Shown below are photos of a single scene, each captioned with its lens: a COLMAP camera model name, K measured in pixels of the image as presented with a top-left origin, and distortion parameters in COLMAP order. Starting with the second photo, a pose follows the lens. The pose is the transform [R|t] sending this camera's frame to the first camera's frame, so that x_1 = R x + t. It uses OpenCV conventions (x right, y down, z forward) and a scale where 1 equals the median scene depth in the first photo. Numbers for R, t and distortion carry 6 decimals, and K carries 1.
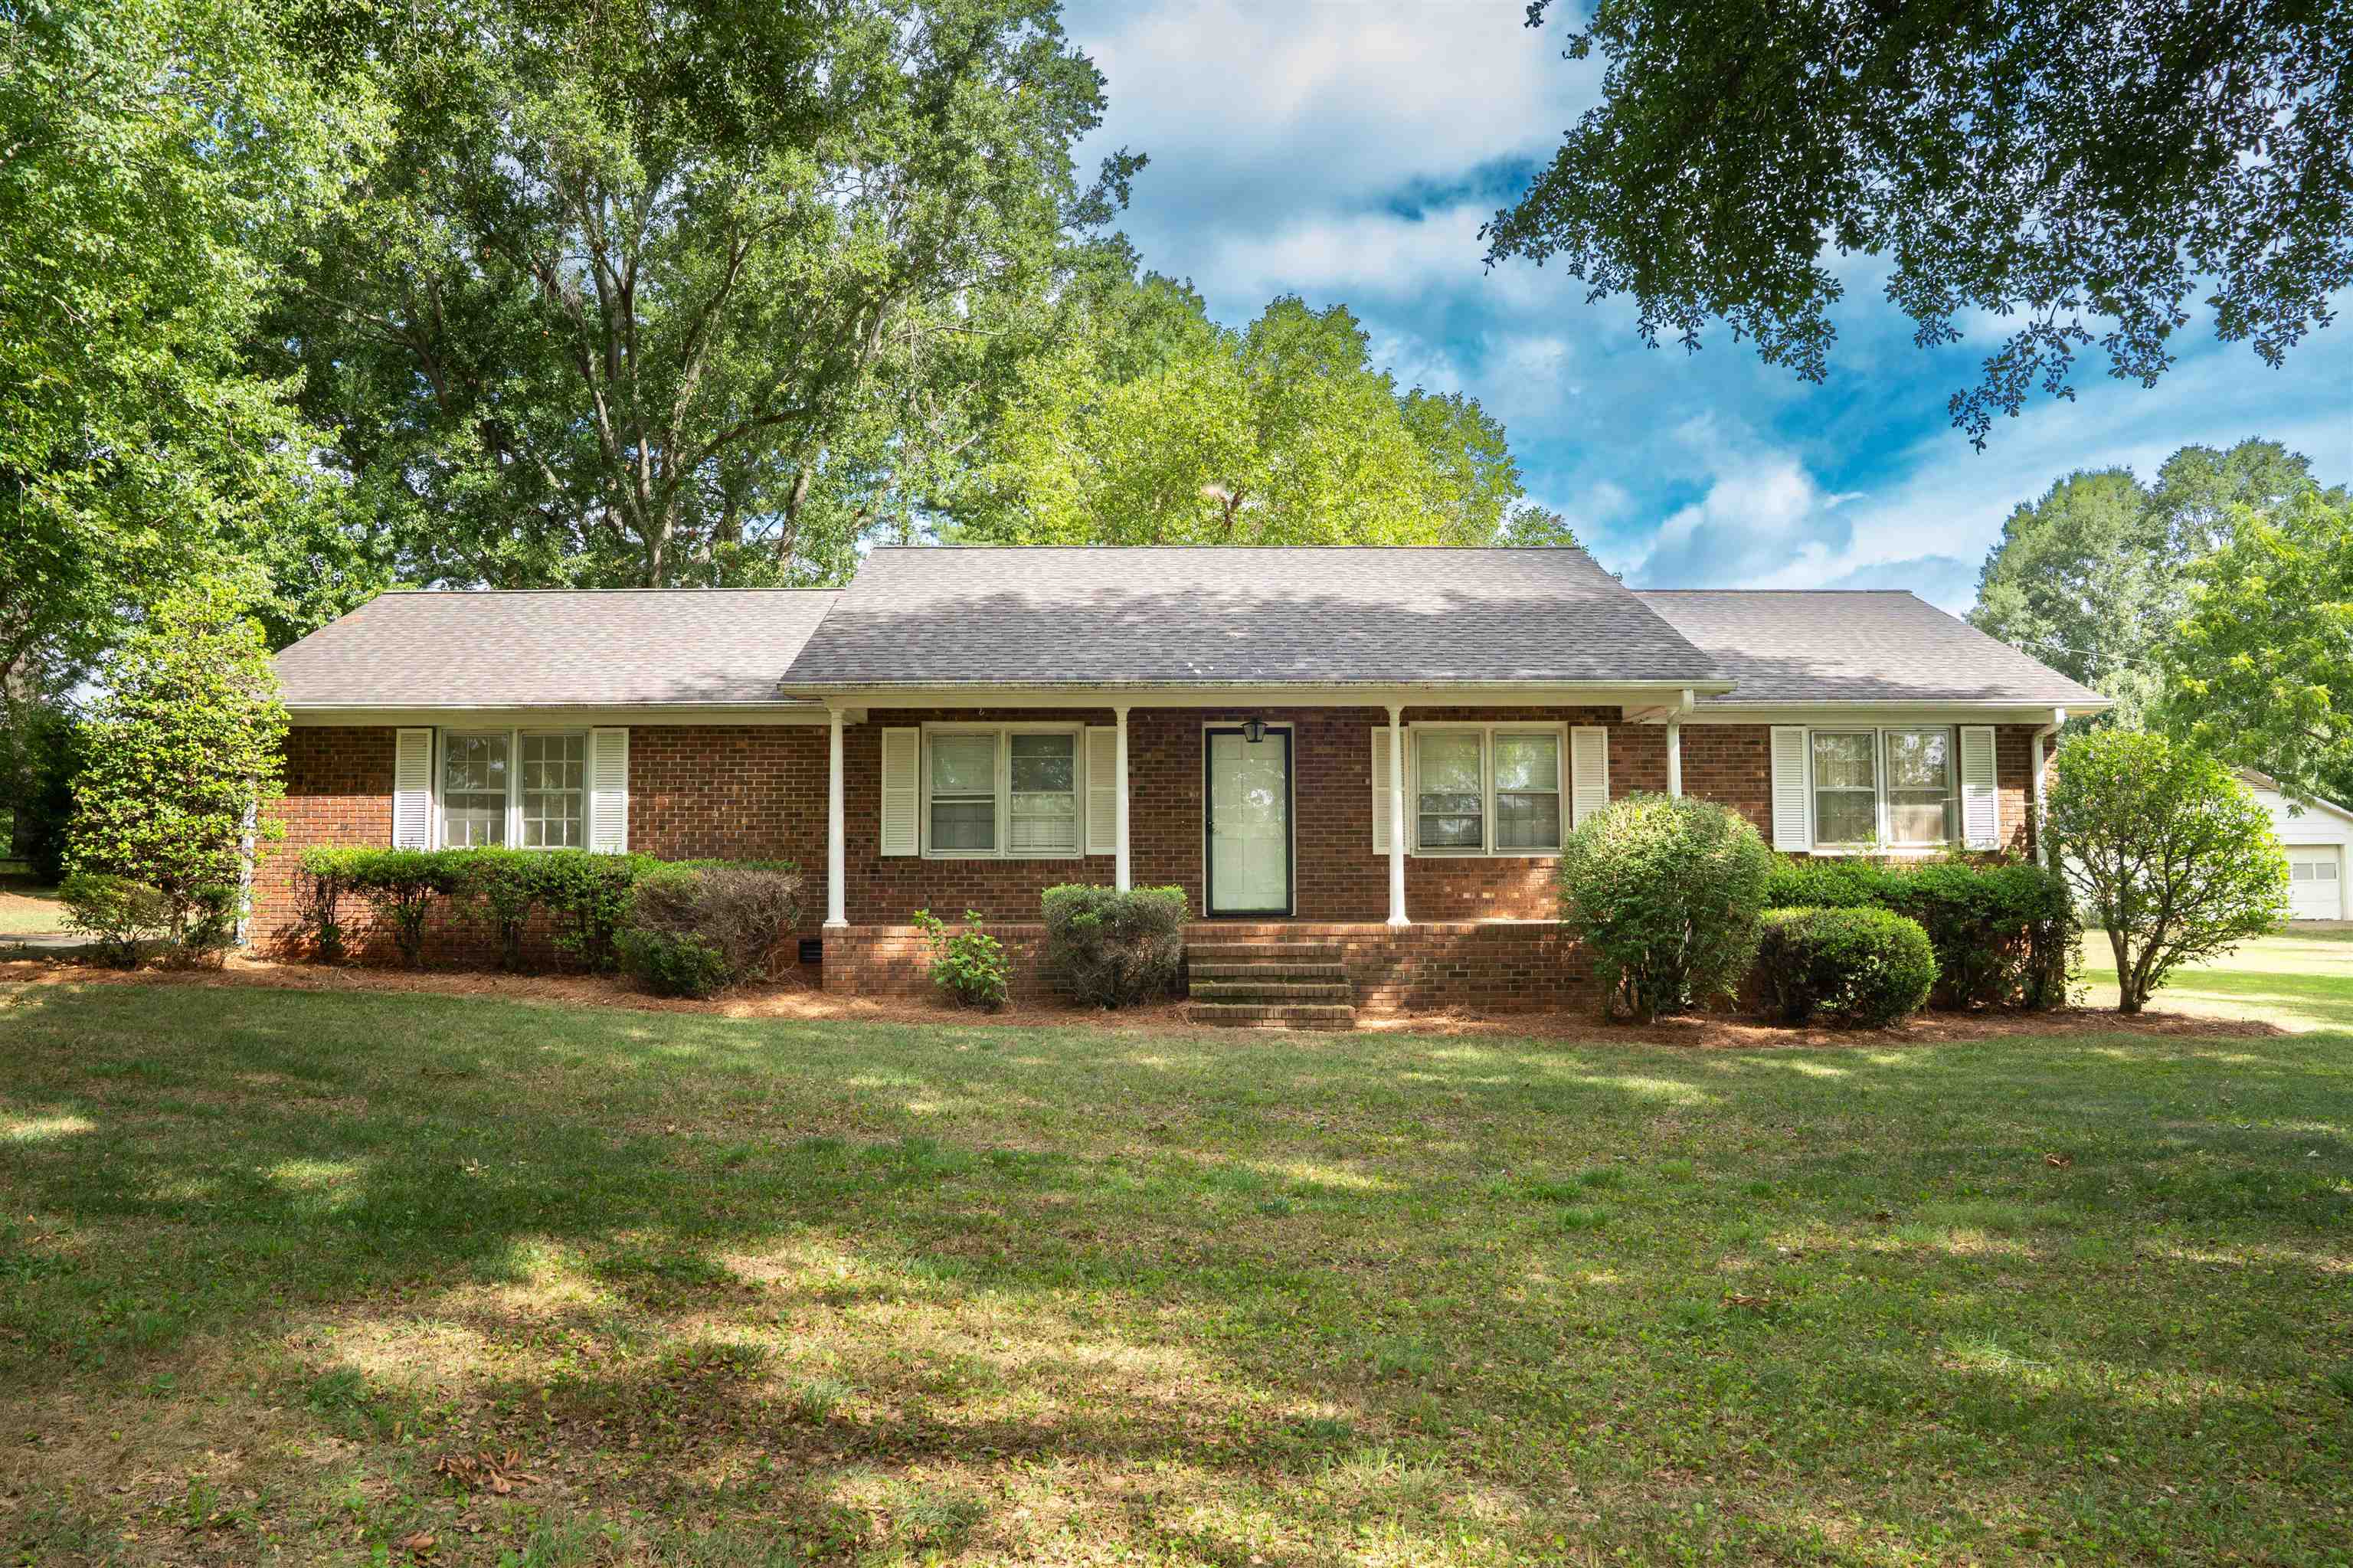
lens RADIAL K [[1640.1, 0, 1165.8], [0, 1640.1, 778.4], [0, 0, 1]] dist [-0.118012, 0.086451]
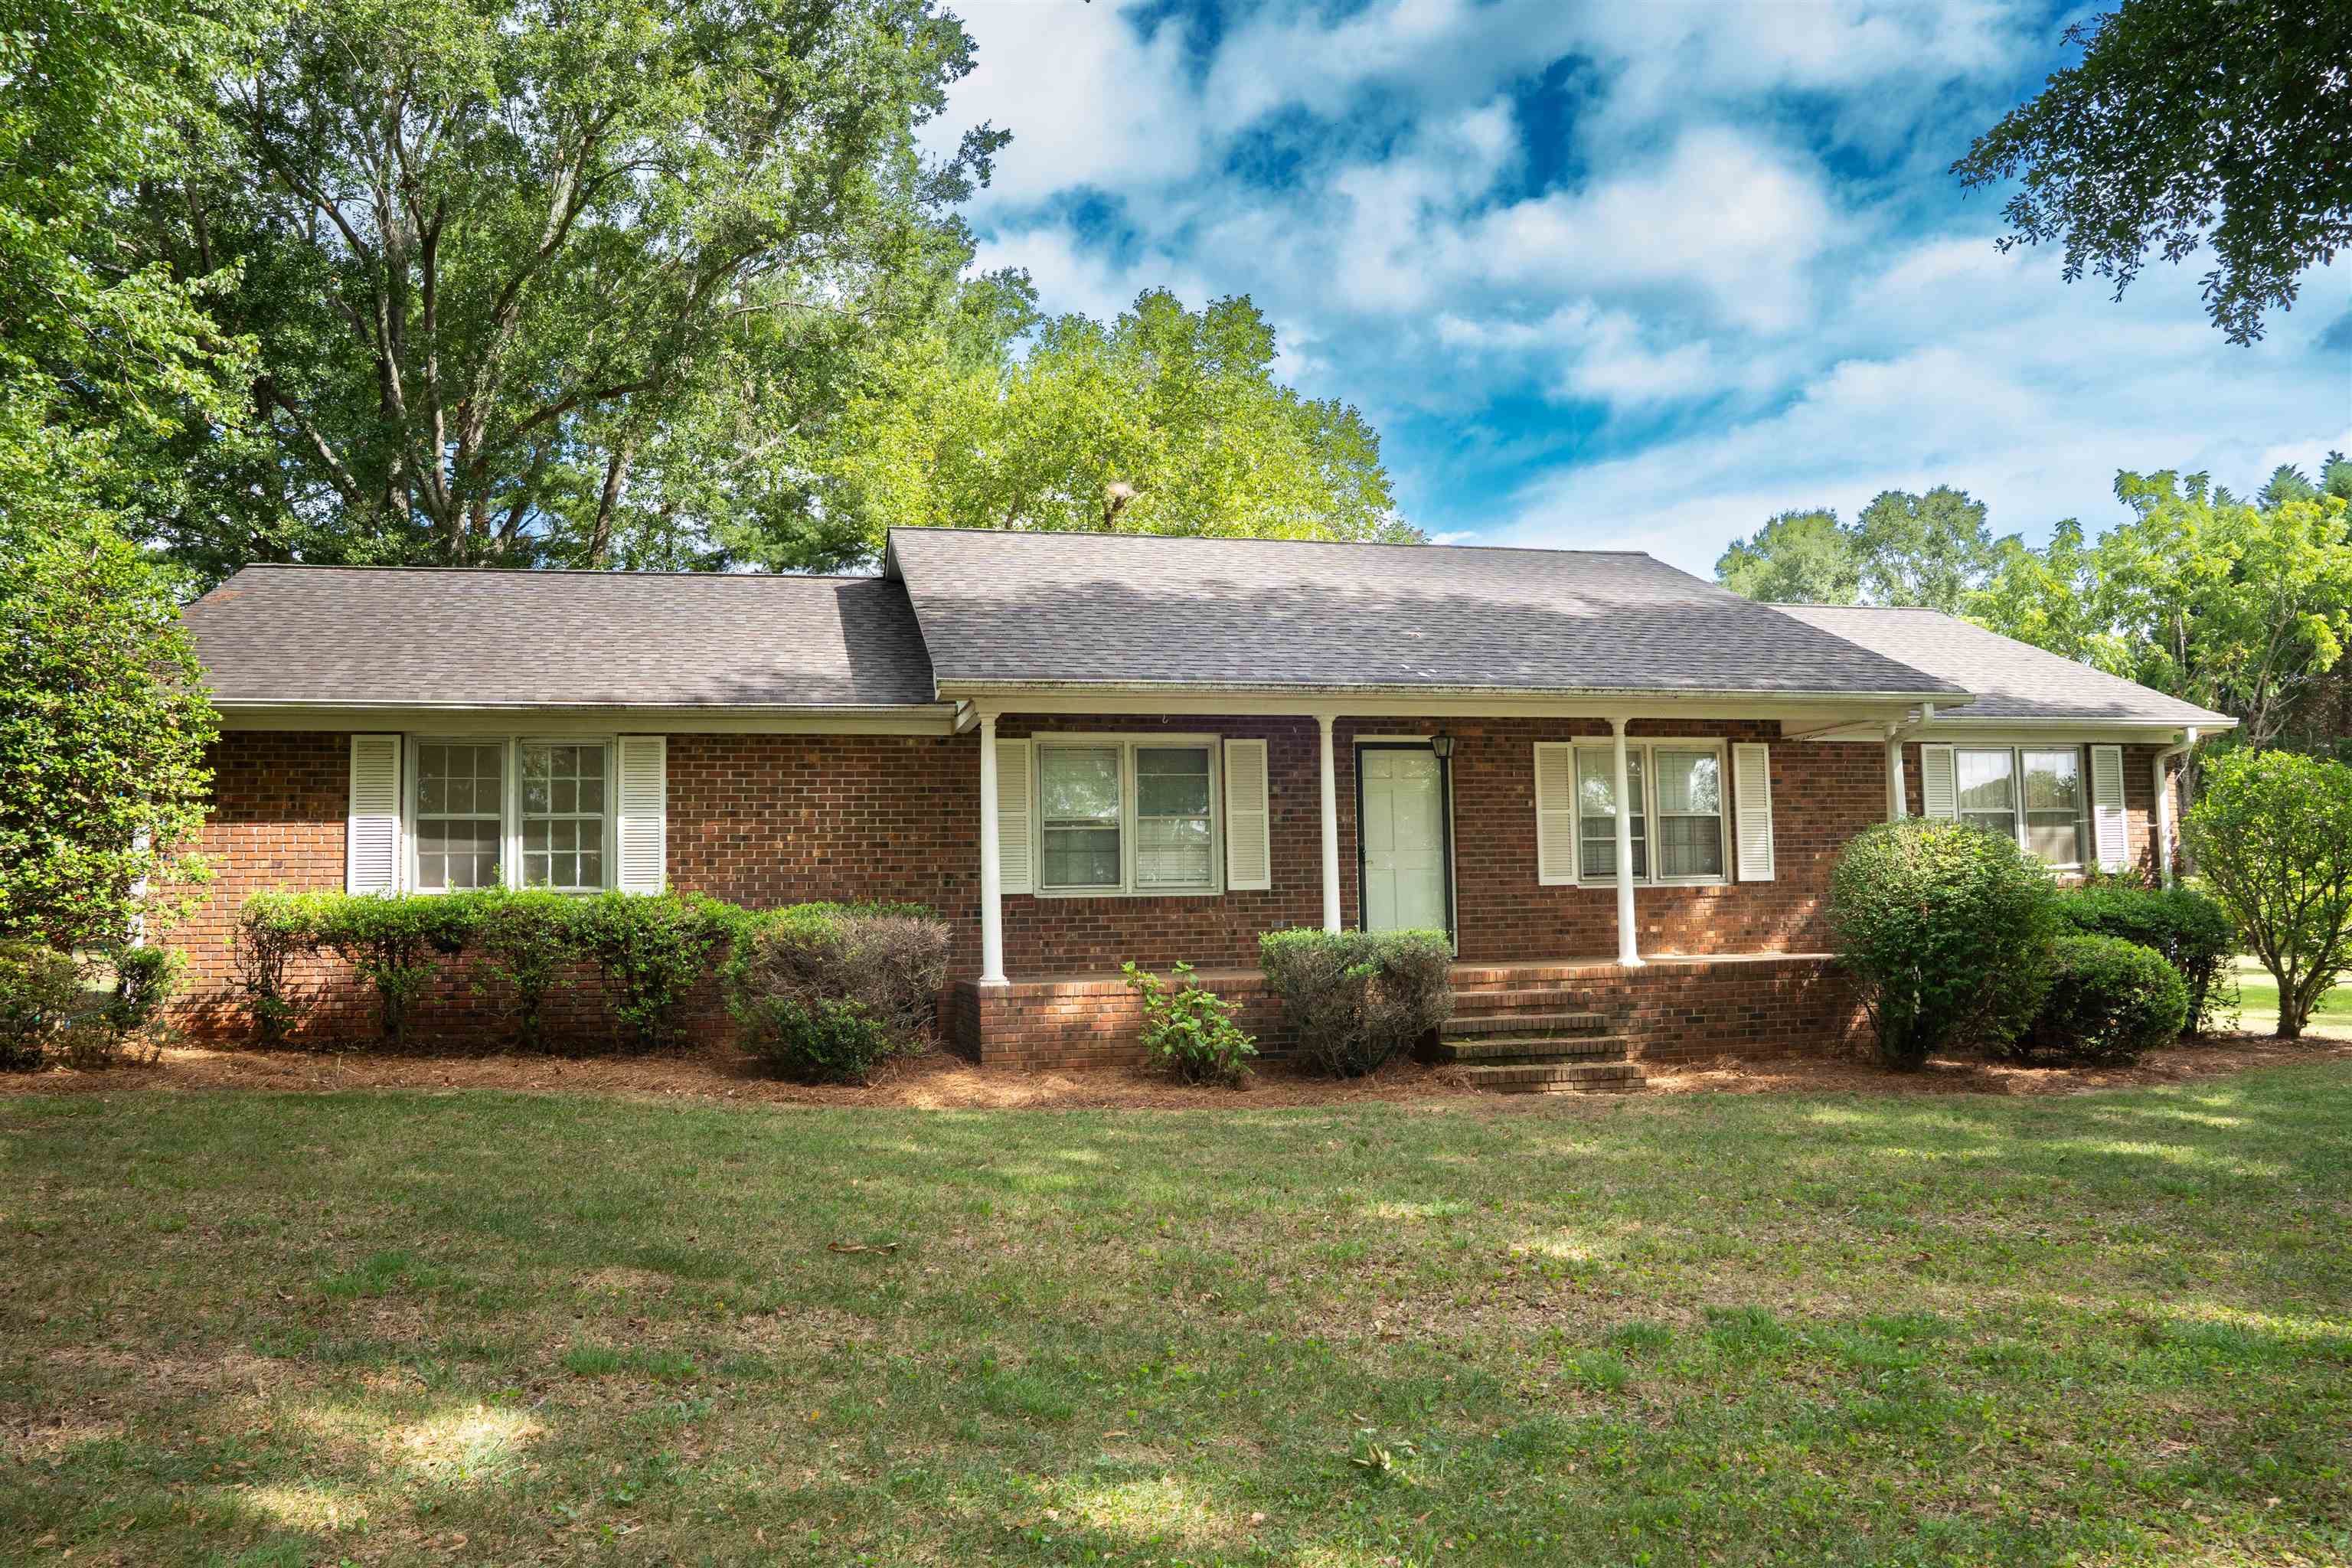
lens RADIAL K [[1639.3, 0, 1165.3], [0, 1639.3, 778.4], [0, 0, 1]] dist [-0.118012, 0.086451]
pose [[0.978767, 0.002252, 0.204965, -0.255184], [0.000725, 0.999895, -0.014444, 0.001025], [-0.204976, 0.014286, 0.978663, 0.175662]]
